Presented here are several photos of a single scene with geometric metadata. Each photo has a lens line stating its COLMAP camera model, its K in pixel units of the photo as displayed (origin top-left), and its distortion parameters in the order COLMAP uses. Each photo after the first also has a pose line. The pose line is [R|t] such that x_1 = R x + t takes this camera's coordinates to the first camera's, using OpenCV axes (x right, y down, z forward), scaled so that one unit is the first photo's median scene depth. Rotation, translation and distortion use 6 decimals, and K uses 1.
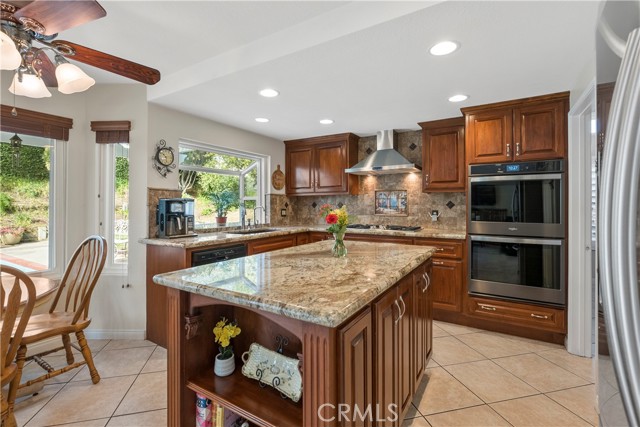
lens RADIAL K [[291.0, 0, 319.6], [0, 291.0, 206.1], [0, 0, 1]] dist [-0.009035, 0.002825]
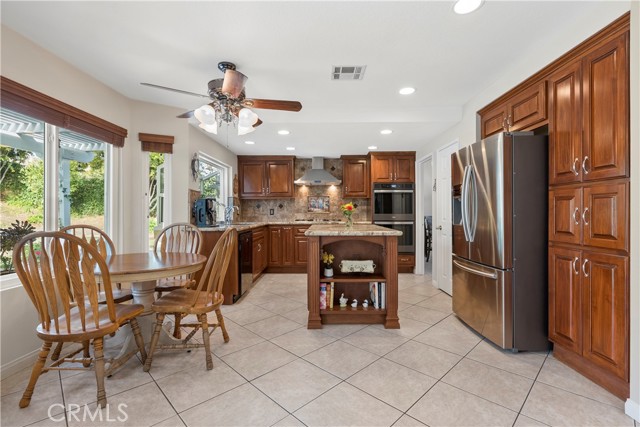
lens RADIAL K [[291.0, 0, 323.2], [0, 291.0, 215.3], [0, 0, 1]] dist [-0.009035, 0.002825]
pose [[0.859777, -0.007553, 0.510613, -0.624774], [0.004655, 0.999965, 0.006954, 0.041281], [-0.510648, -0.003602, 0.859782, -0.369957]]
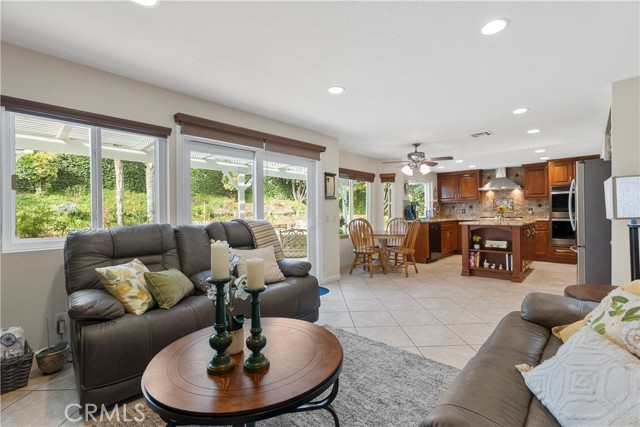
lens RADIAL K [[291.0, 0, 323.0], [0, 291.0, 211.1], [0, 0, 1]] dist [-0.009035, 0.002825]
pose [[0.978802, -0.013629, -0.204353, -0.634662], [0.011334, 0.999859, -0.012392, 0.045127], [0.204493, 0.009813, 0.978819, -1.315680]]
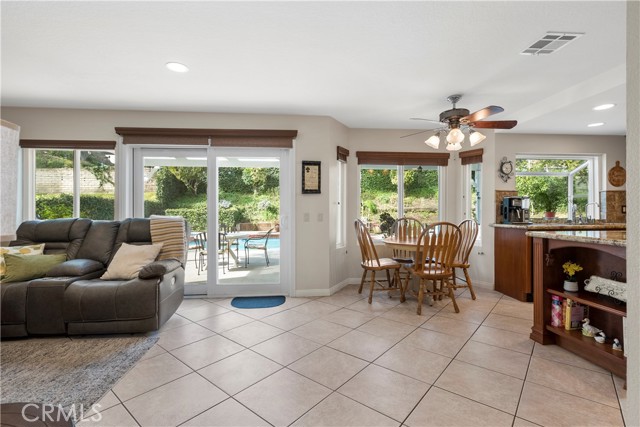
lens RADIAL K [[291.0, 0, 319.7], [0, 291.0, 210.1], [0, 0, 1]] dist [-0.009035, 0.002825]
pose [[0.582951, -0.002086, -0.812505, 0.089089], [-0.000731, 0.999995, -0.003092, 0.038964], [0.812507, 0.002396, 0.582946, -0.531181]]
